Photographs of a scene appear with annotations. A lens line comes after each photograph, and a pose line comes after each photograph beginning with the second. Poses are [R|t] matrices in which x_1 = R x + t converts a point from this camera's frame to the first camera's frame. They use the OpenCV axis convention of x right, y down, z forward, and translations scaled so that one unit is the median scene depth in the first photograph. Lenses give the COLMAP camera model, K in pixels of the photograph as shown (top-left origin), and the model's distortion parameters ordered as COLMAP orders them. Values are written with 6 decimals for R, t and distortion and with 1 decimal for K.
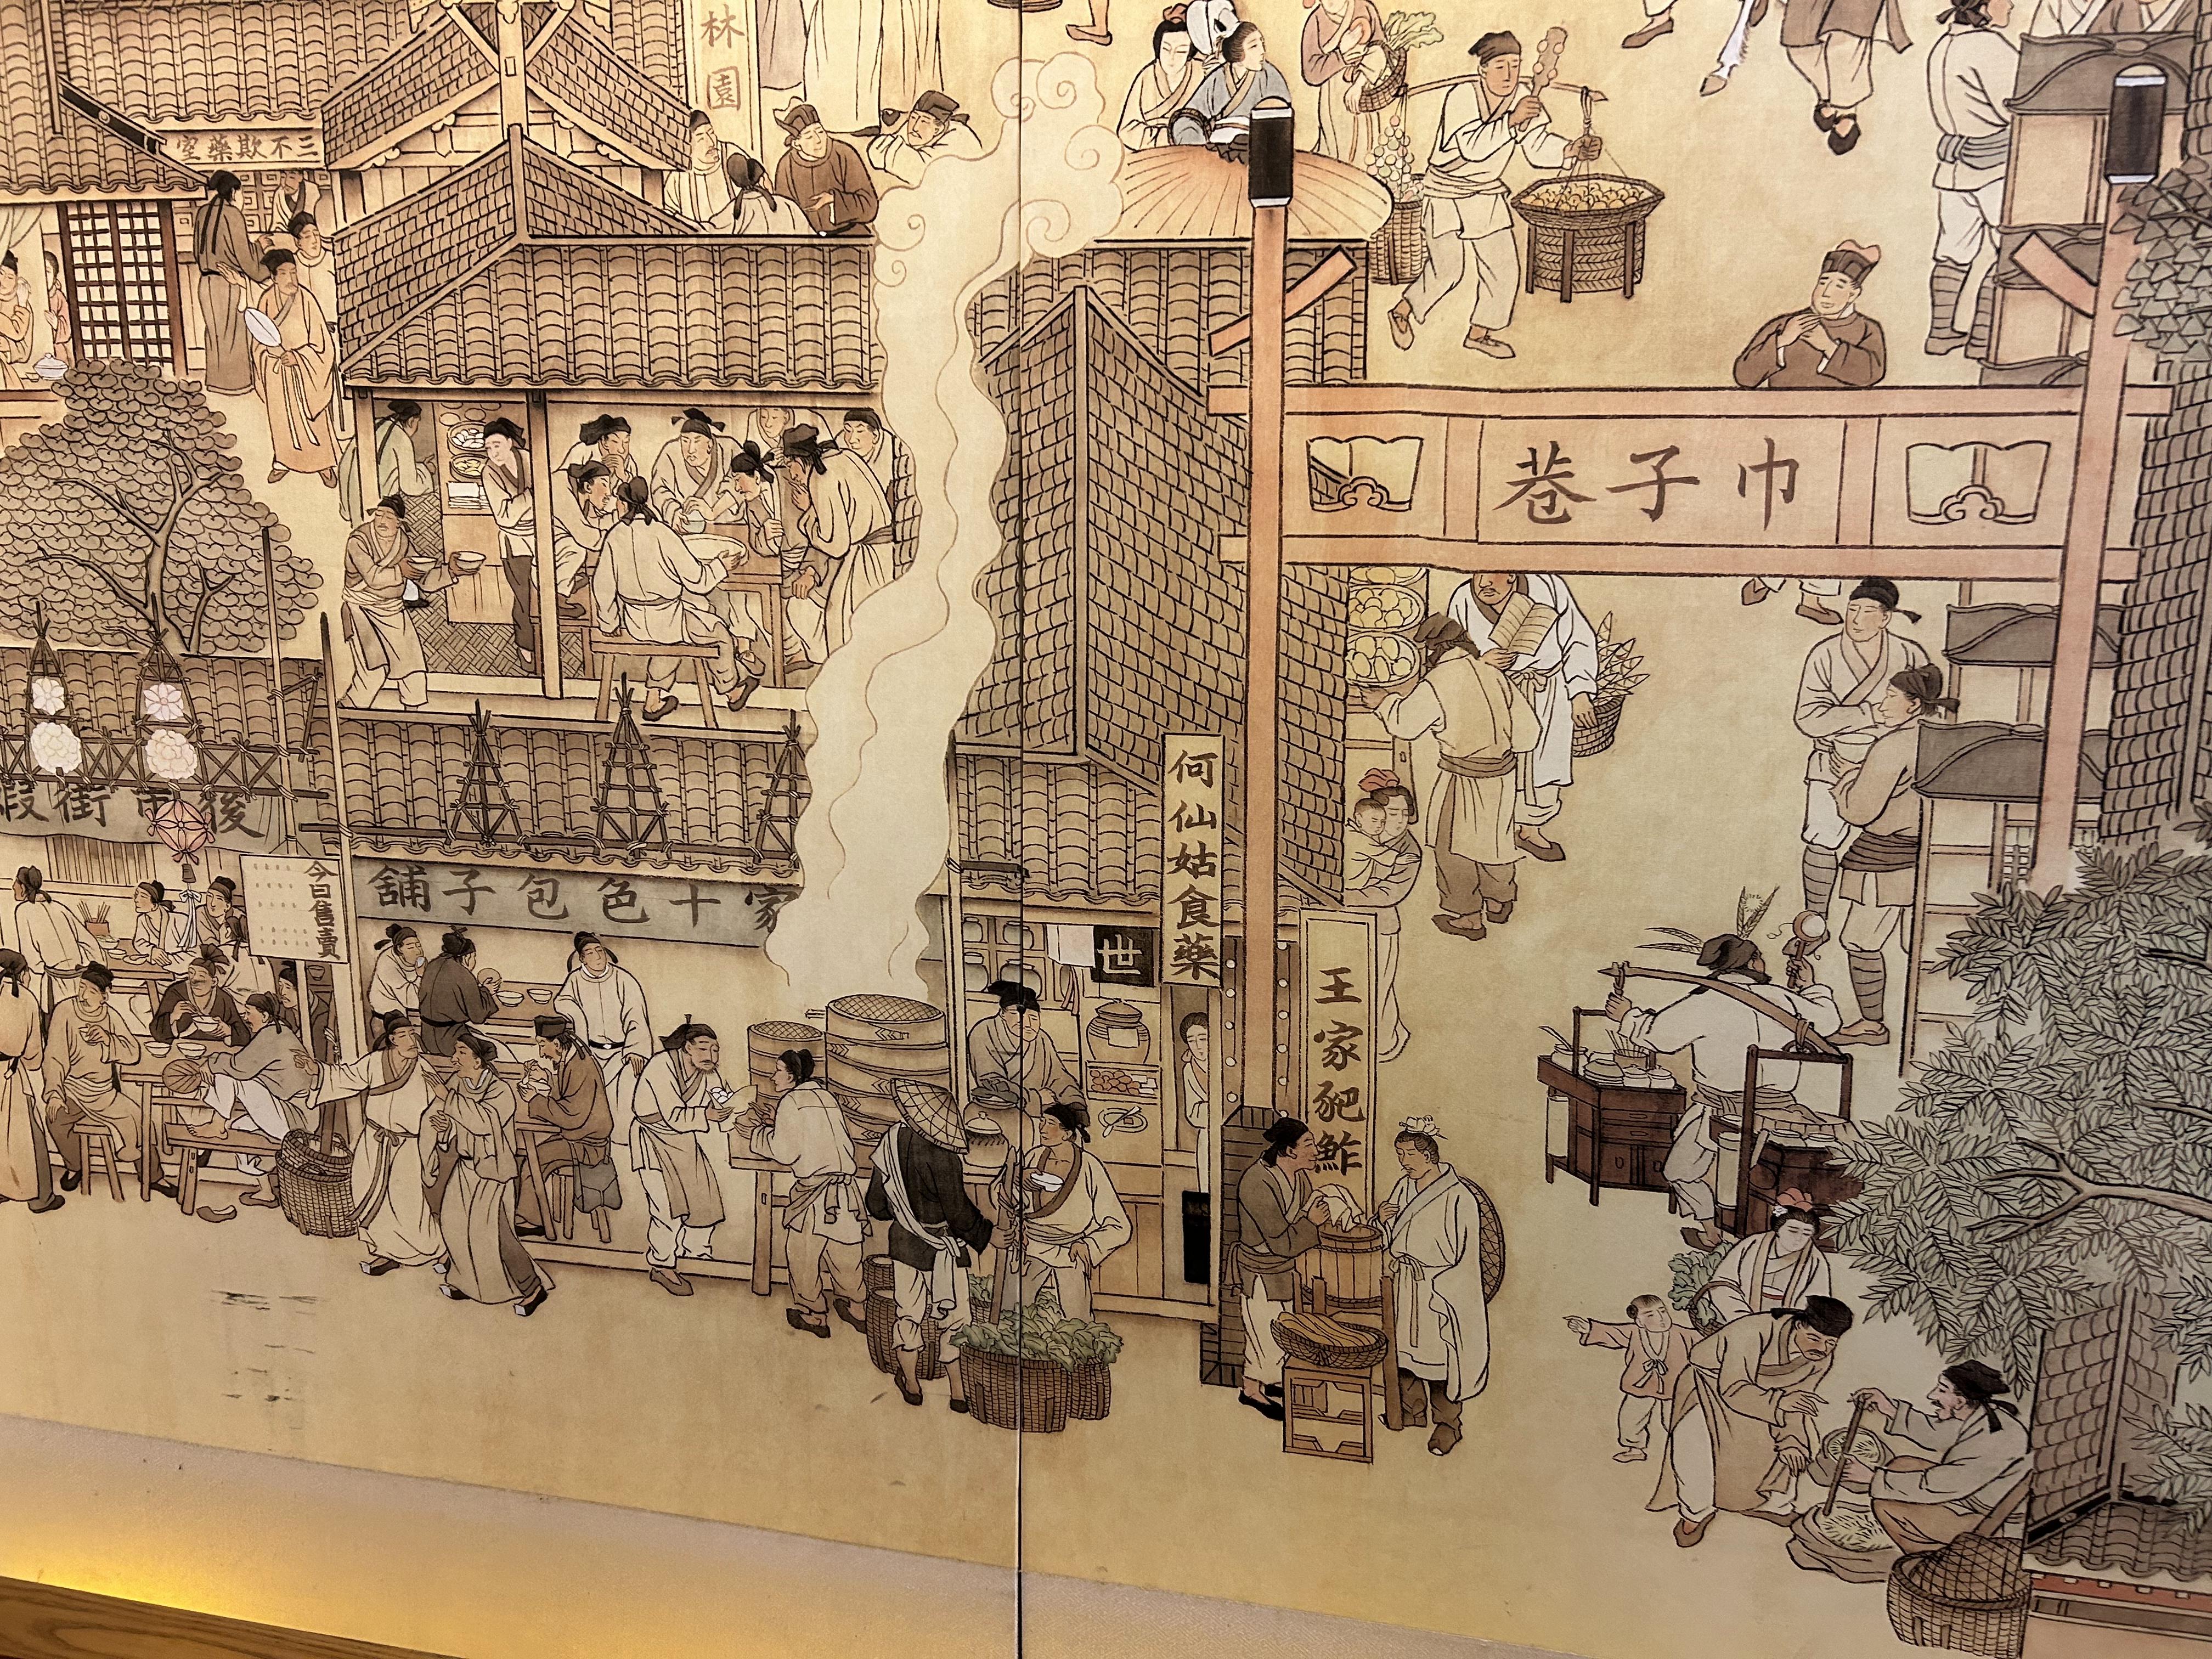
lens RADIAL K [[1689.2, 0, 1111.6], [0, 1689.2, 824.7], [0, 0, 1]] dist [0.025811, -0.001986]
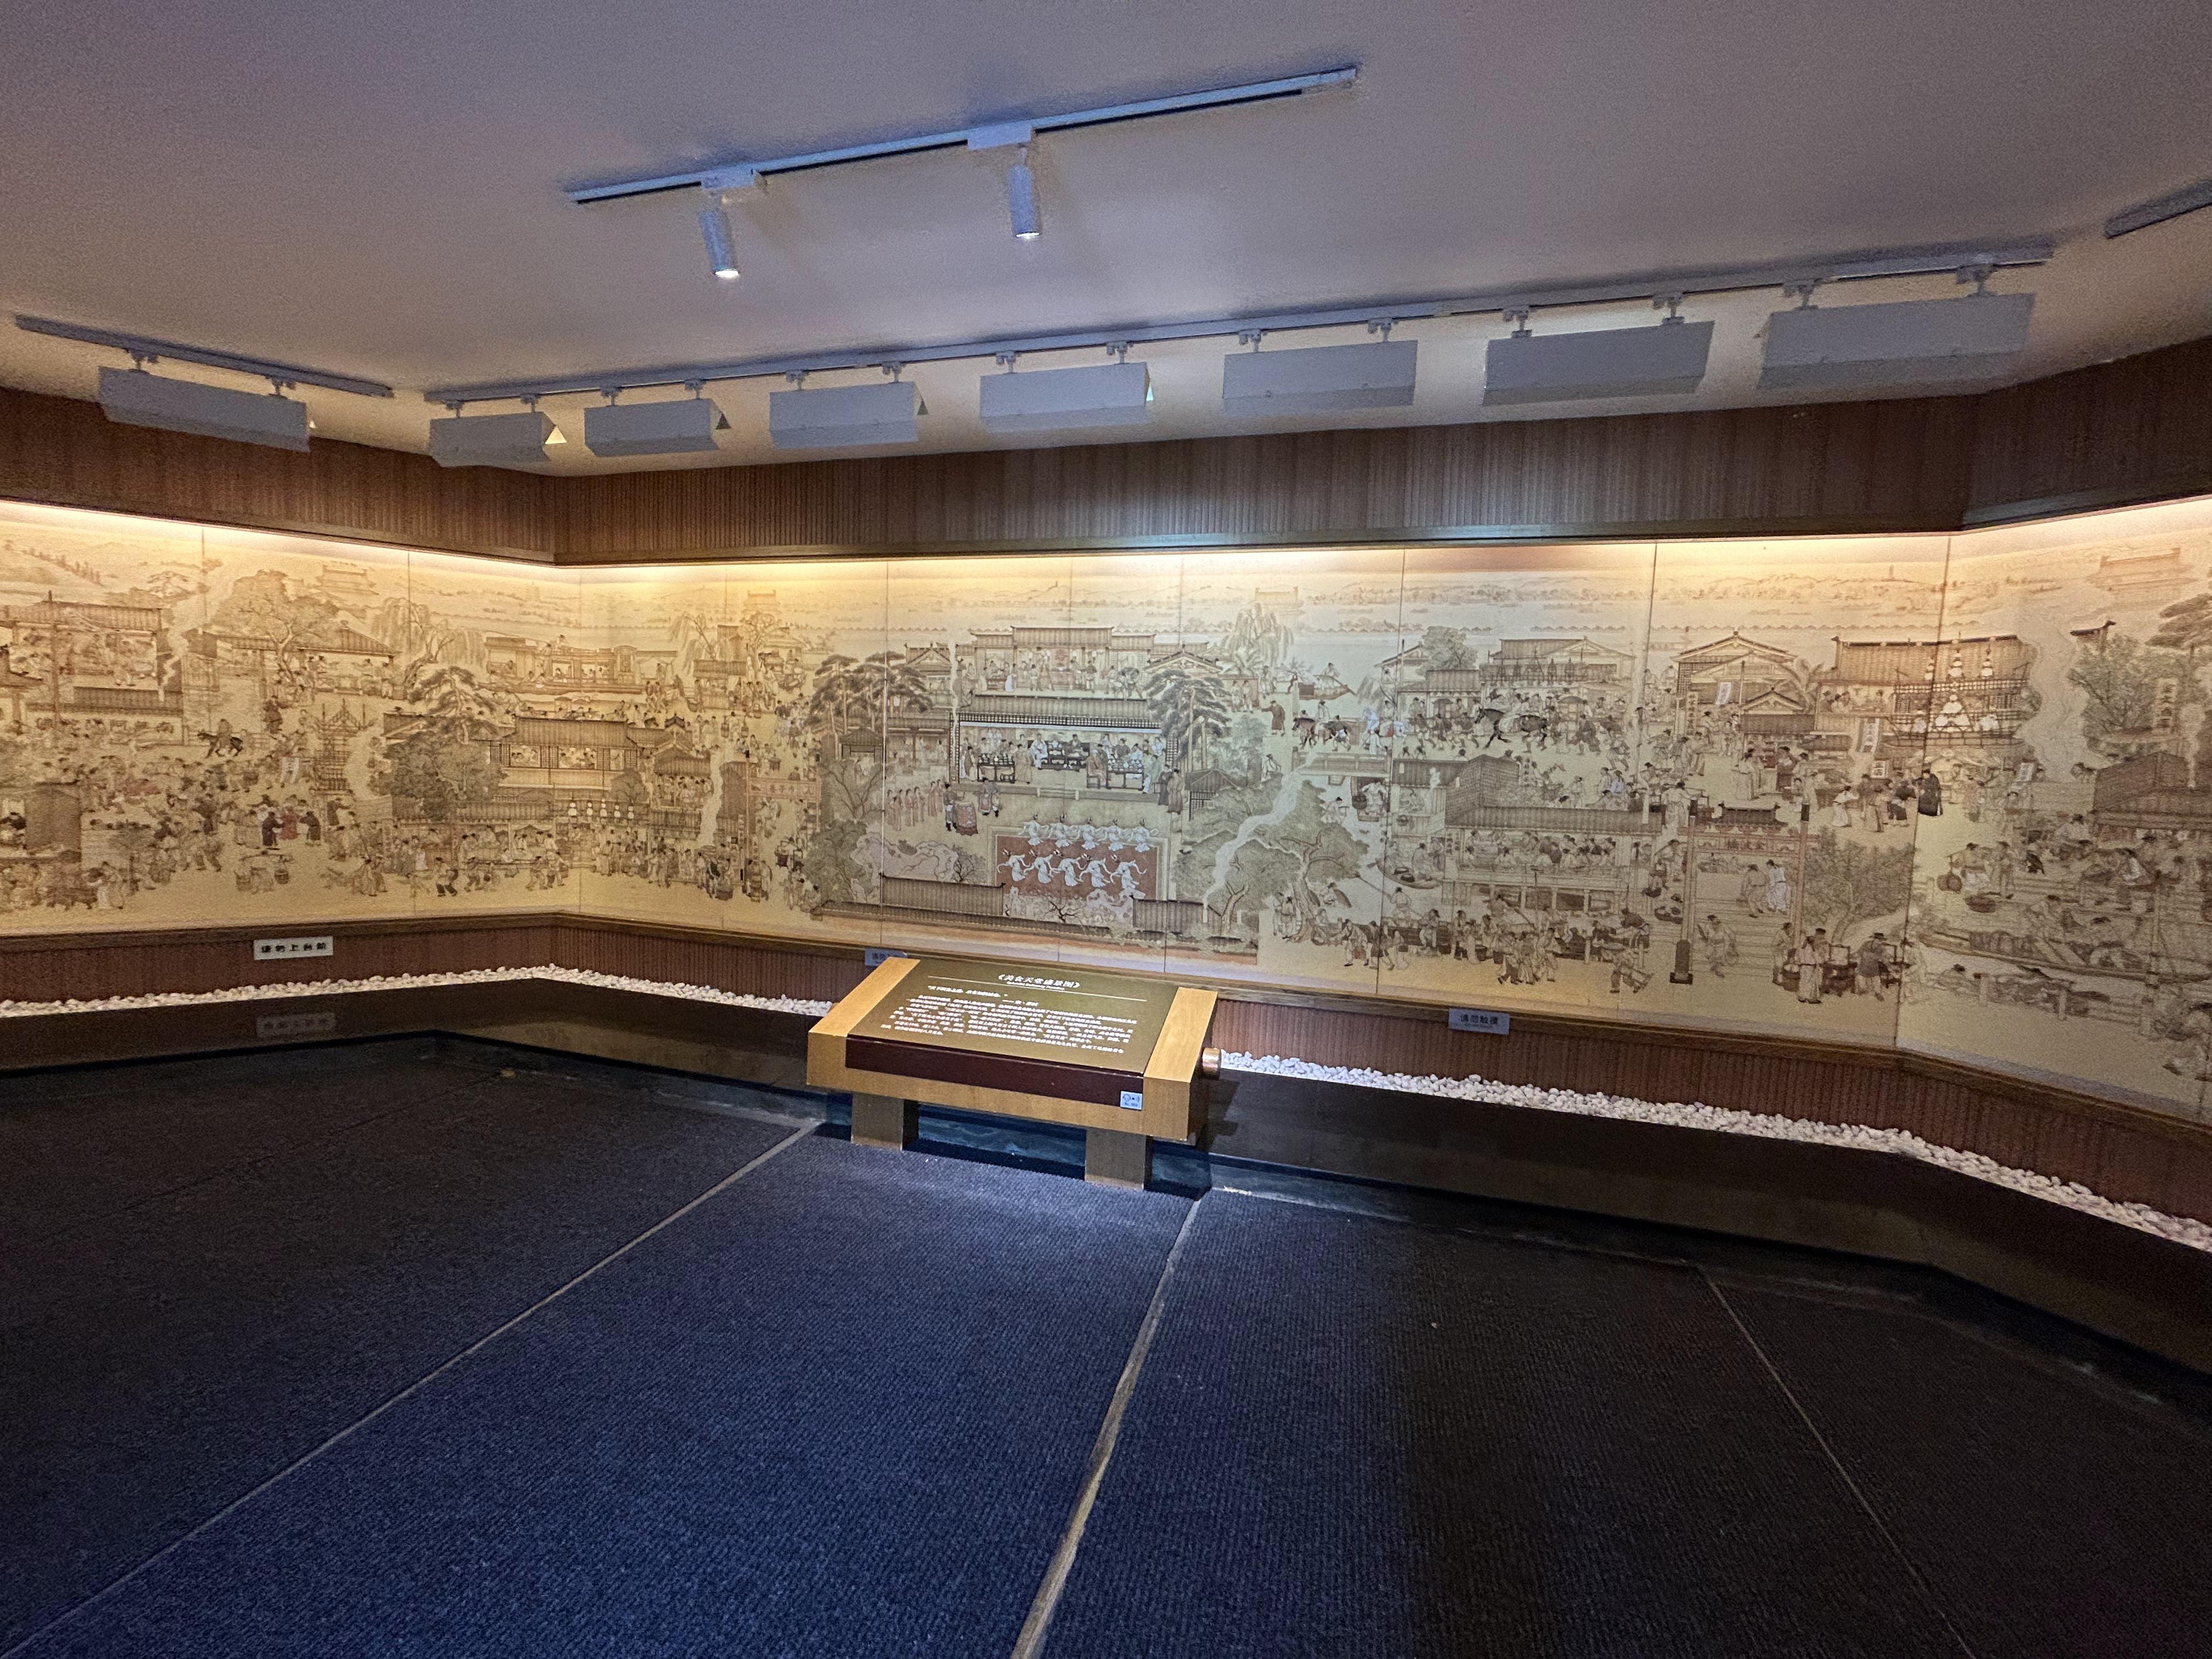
lens RADIAL K [[887.5, 0, 1105.3], [0, 887.5, 830.5], [0, 0, 1]] dist [0.000498, 0.000204]
pose [[0.998243, 0.037248, -0.046073, 2.135839], [-0.042540, 0.991885, -0.119811, 0.497398], [0.041236, 0.121560, 0.991727, -3.473054]]
